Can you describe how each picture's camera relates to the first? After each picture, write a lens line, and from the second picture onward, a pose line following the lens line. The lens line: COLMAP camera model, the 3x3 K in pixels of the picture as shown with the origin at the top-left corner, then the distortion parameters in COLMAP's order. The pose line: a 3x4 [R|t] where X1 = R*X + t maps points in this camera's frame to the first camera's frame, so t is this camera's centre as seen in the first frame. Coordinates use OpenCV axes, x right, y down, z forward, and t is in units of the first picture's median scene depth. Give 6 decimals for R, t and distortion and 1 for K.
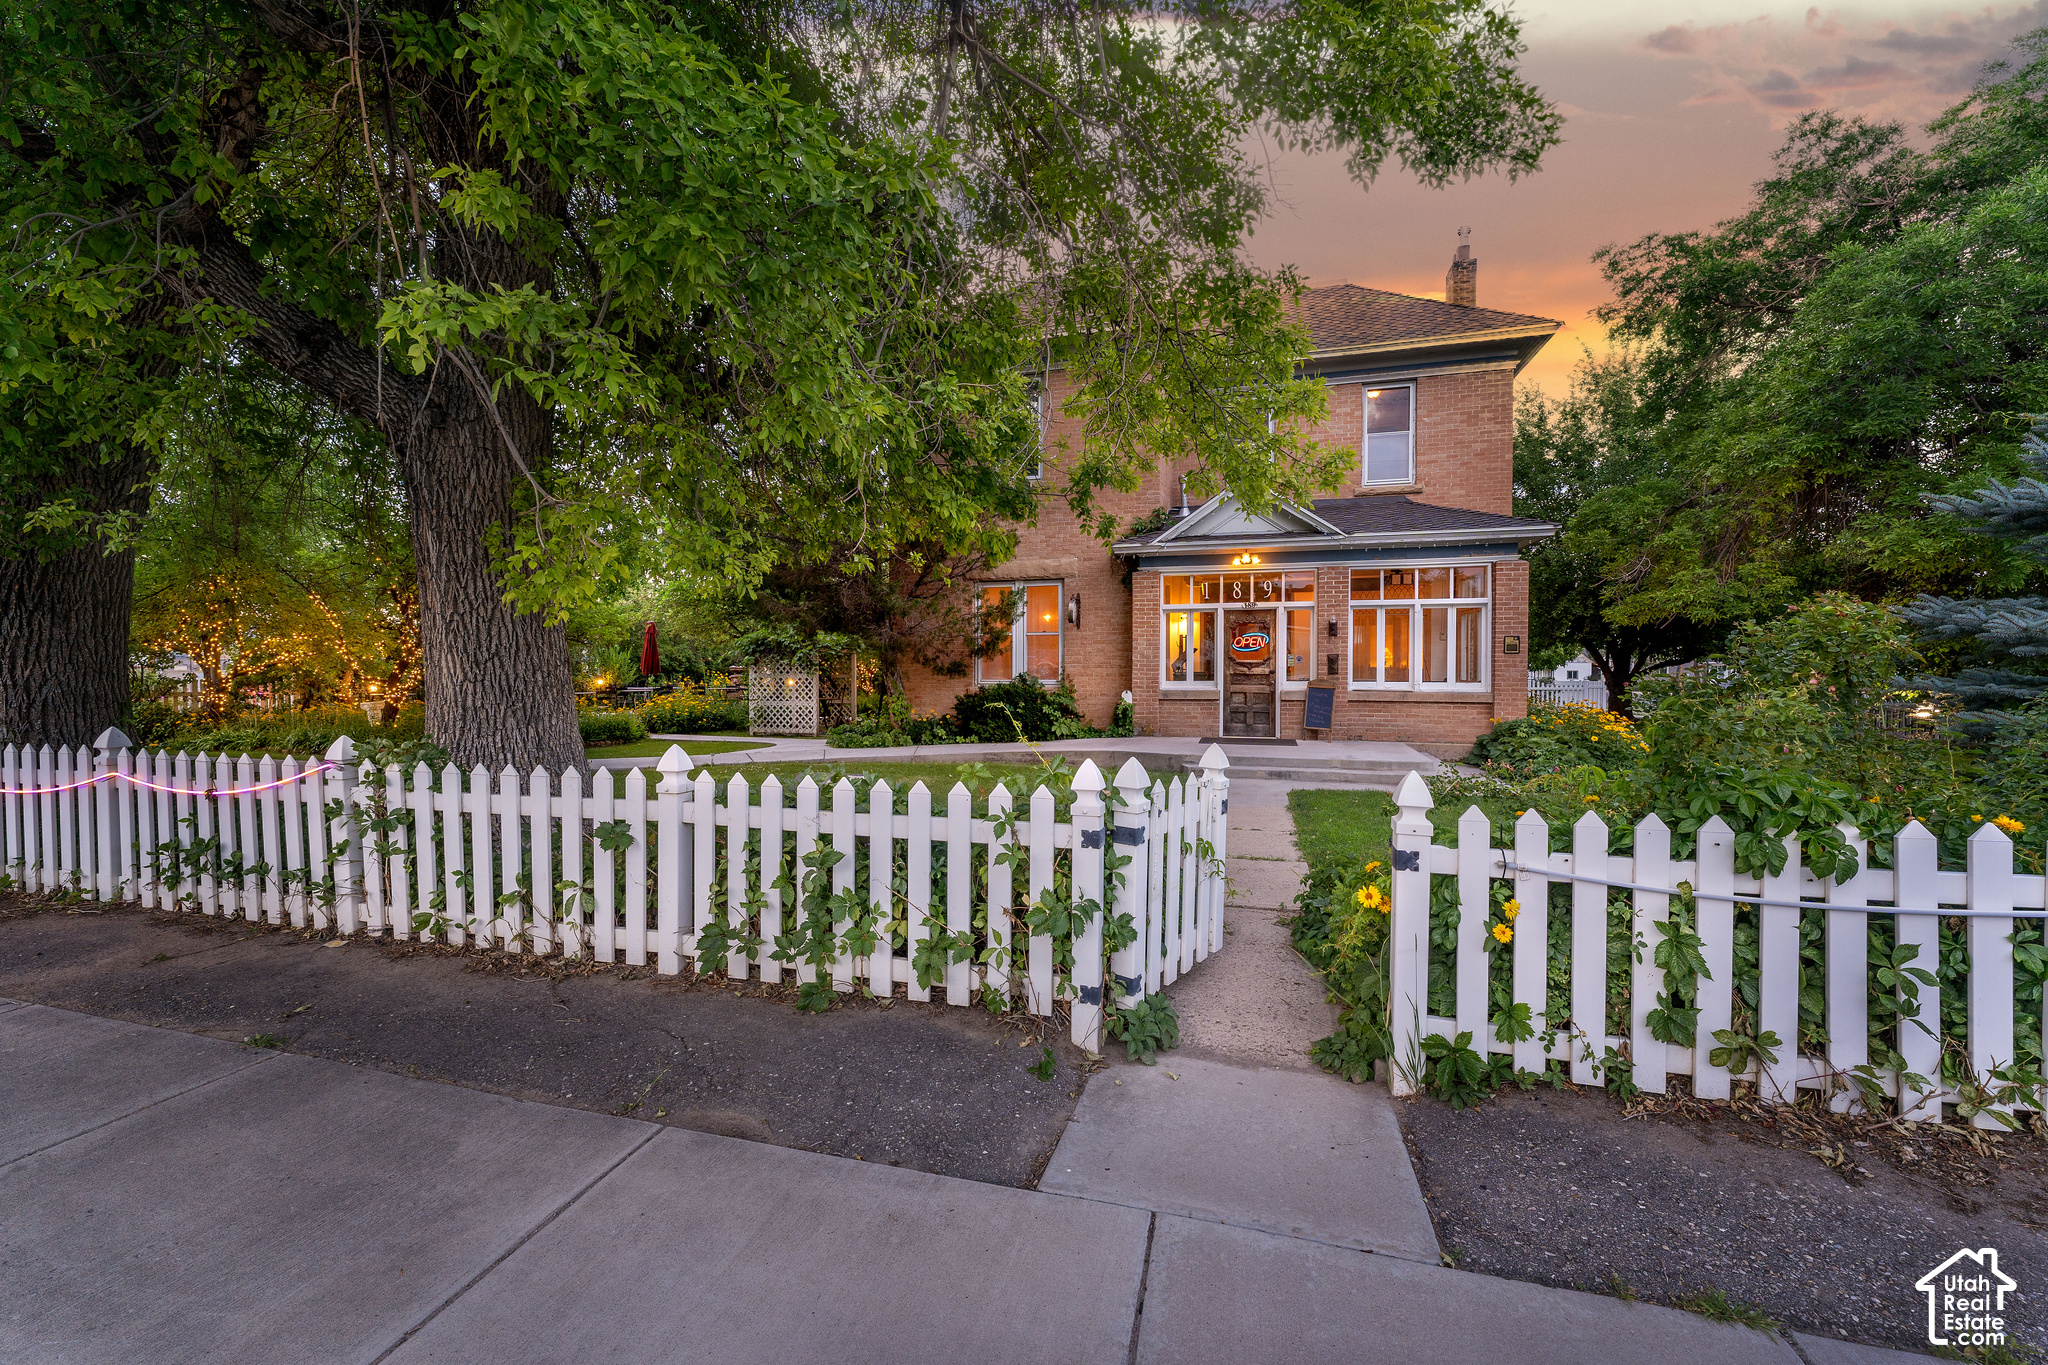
lens RADIAL K [[850.5, 0, 1052.1], [0, 850.5, 689.0], [0, 0, 1]] dist [-0.000895, 0.000008]
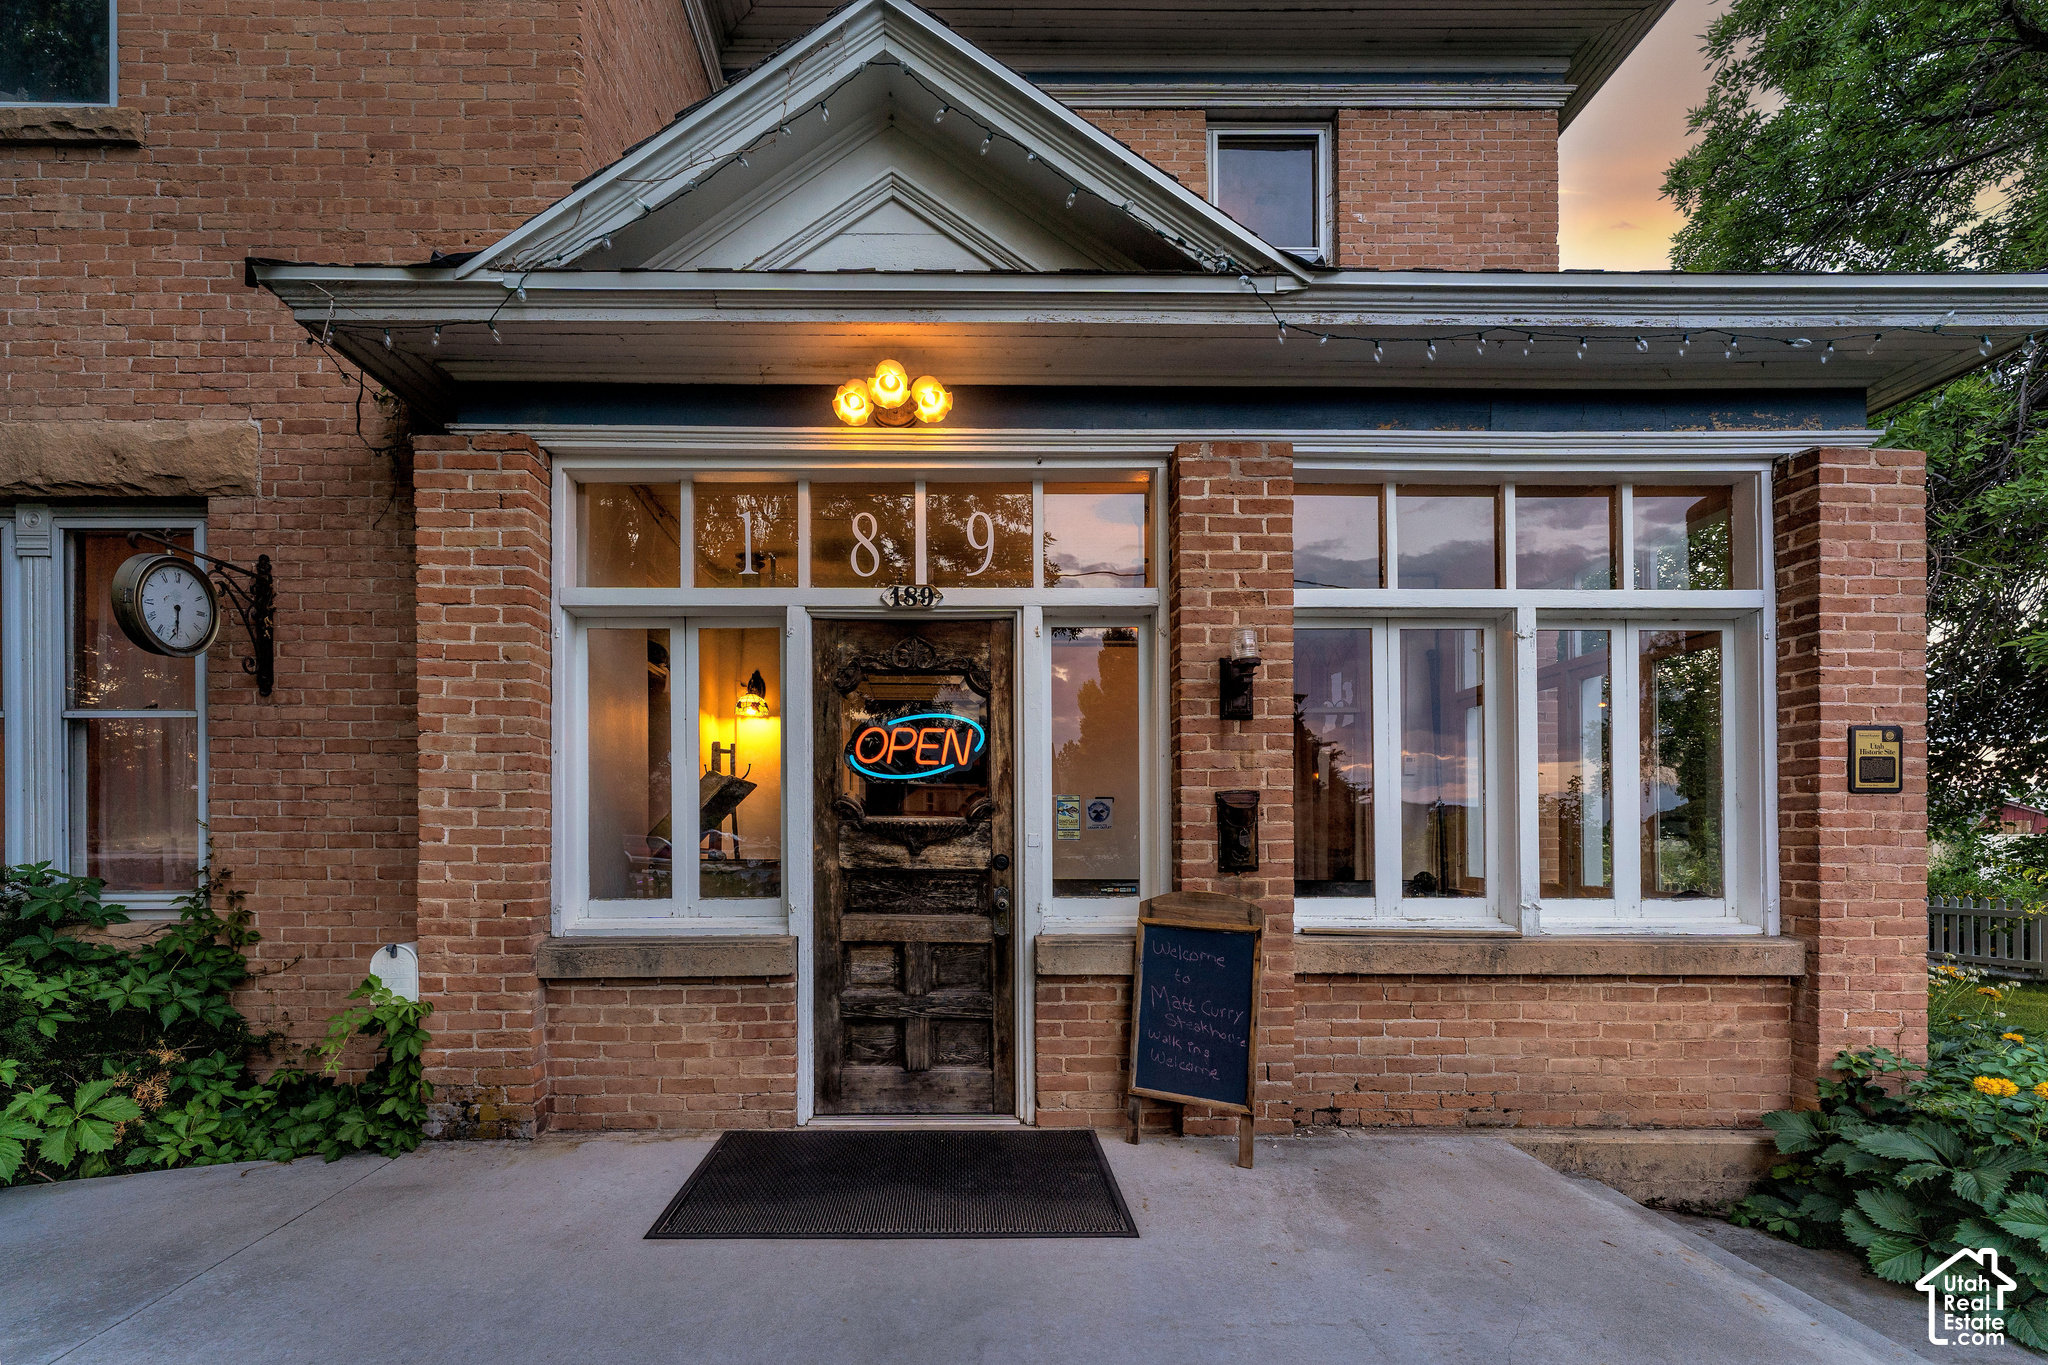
lens RADIAL K [[880.7, 0, 1002.7], [0, 880.7, 847.3], [0, 0, 1]] dist [0.001514, -0.000273]
pose [[0.959579, -0.002891, 0.281425, 0.679982], [0.008136, 0.999814, -0.017471, -0.073850], [-0.281322, 0.019054, 0.959424, 2.739839]]
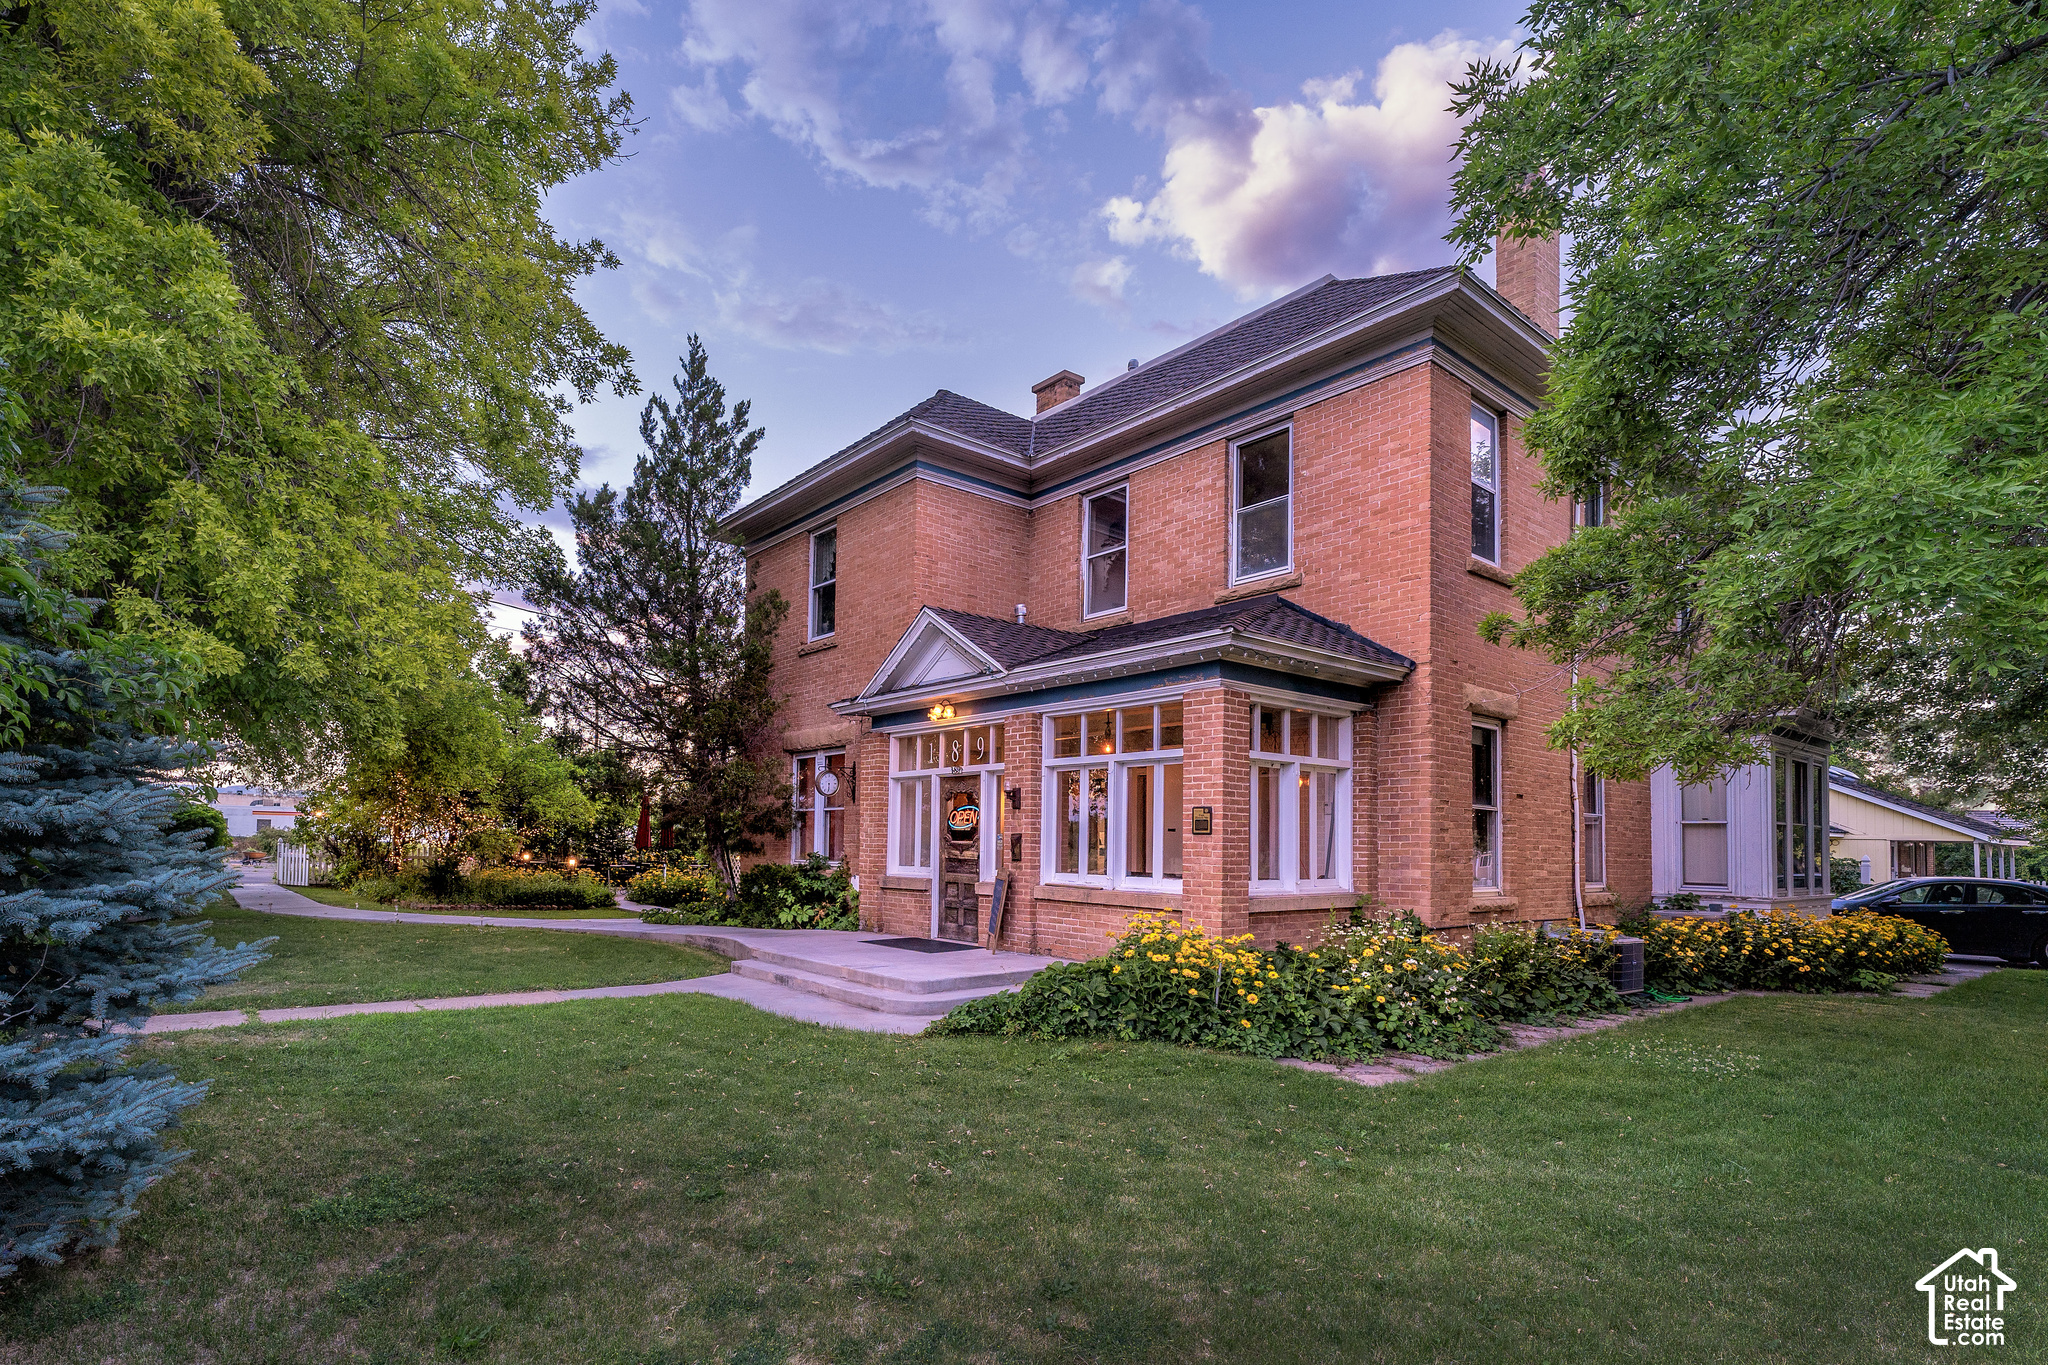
lens RADIAL K [[976.6, 0, 908.2], [0, 976.6, 829.7], [0, 0, 1]] dist [0.001438, 0.000050]
pose [[0.795458, 0.003536, -0.605999, 2.713504], [-0.029796, 0.999002, -0.033282, -0.049288], [0.605276, 0.044530, 0.794769, 0.987231]]
